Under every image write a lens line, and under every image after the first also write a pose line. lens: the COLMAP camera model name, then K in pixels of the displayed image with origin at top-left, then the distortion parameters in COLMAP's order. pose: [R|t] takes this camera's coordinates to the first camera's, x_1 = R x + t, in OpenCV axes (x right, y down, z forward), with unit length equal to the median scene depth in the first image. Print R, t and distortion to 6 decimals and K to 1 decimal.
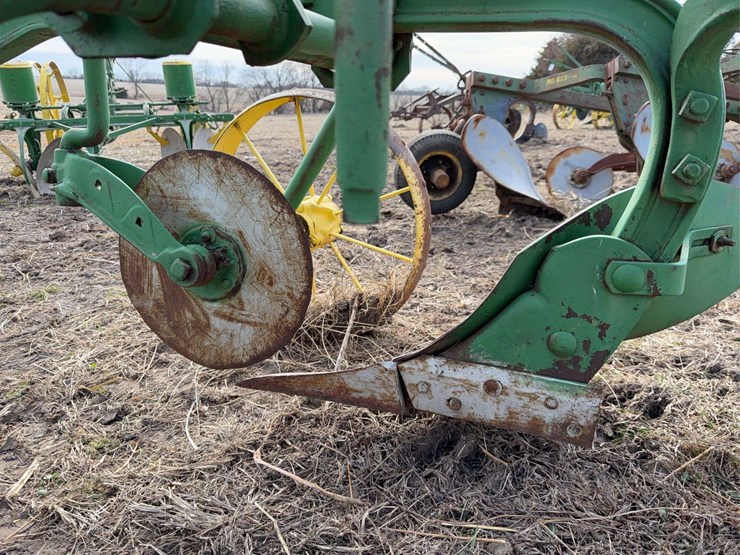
lens RADIAL K [[525.3, 0, 370.2], [0, 525.3, 286.7], [0, 0, 1]] dist [-0.007412, -0.002809]
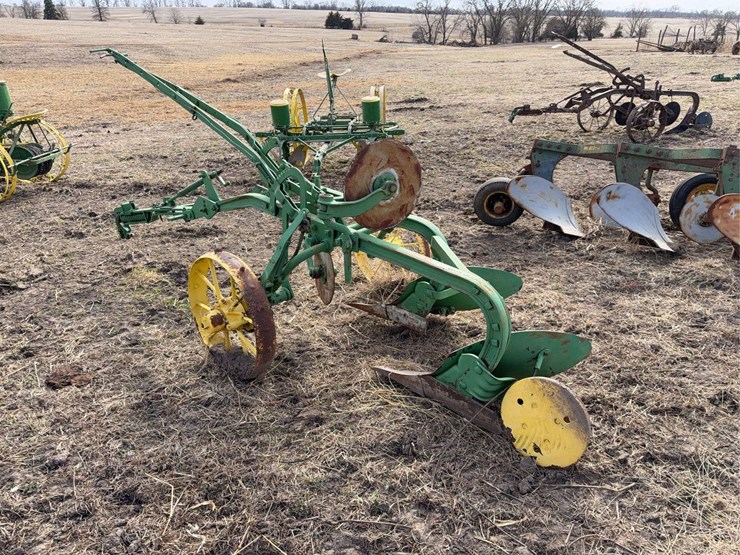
lens RADIAL K [[531.5, 0, 370.0], [0, 531.5, 277.5], [0, 0, 1]] dist [0.102611, -0.140136]
pose [[0.926810, 0.144609, -0.346570, 1.096204], [-0.106544, 0.986218, 0.126581, -0.455943], [0.360099, -0.080392, 0.929444, -2.237489]]
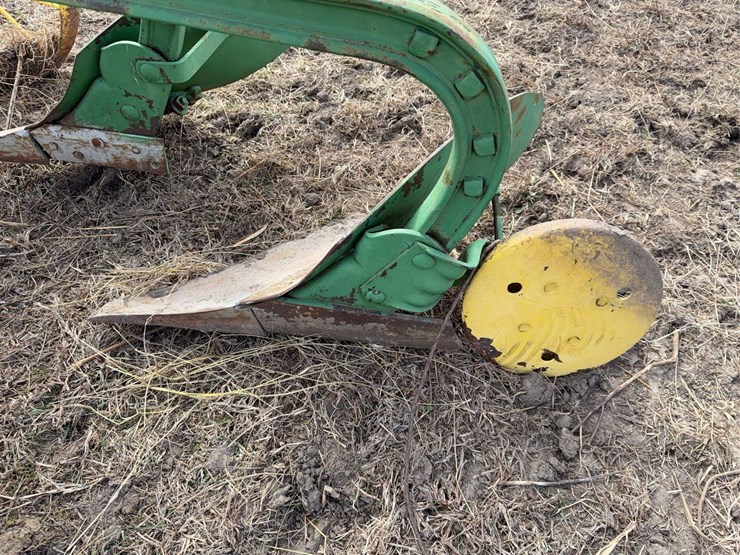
lens RADIAL K [[525.3, 0, 370.2], [0, 525.3, 286.7], [0, 0, 1]] dist [-0.007412, -0.002809]
pose [[0.948509, -0.185862, 0.256488, 0.439760], [0.007426, 0.822573, 0.568611, -0.273776], [-0.316664, -0.537428, 0.781598, -0.555895]]
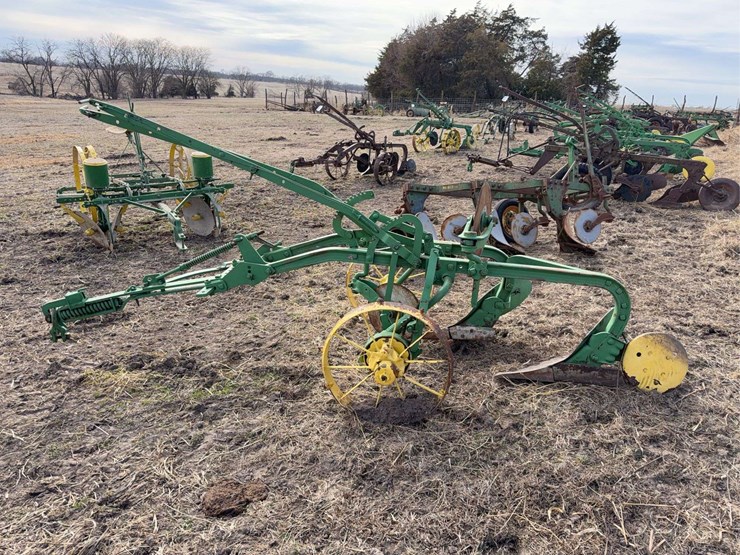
lens RADIAL K [[531.5, 0, 370.0], [0, 531.5, 277.5], [0, 0, 1]] dist [0.102611, -0.140136]
pose [[0.958889, -0.067080, 0.275738, -1.532929], [0.063466, 0.997741, 0.022021, -0.348793], [-0.276592, -0.003616, 0.960981, -2.620268]]
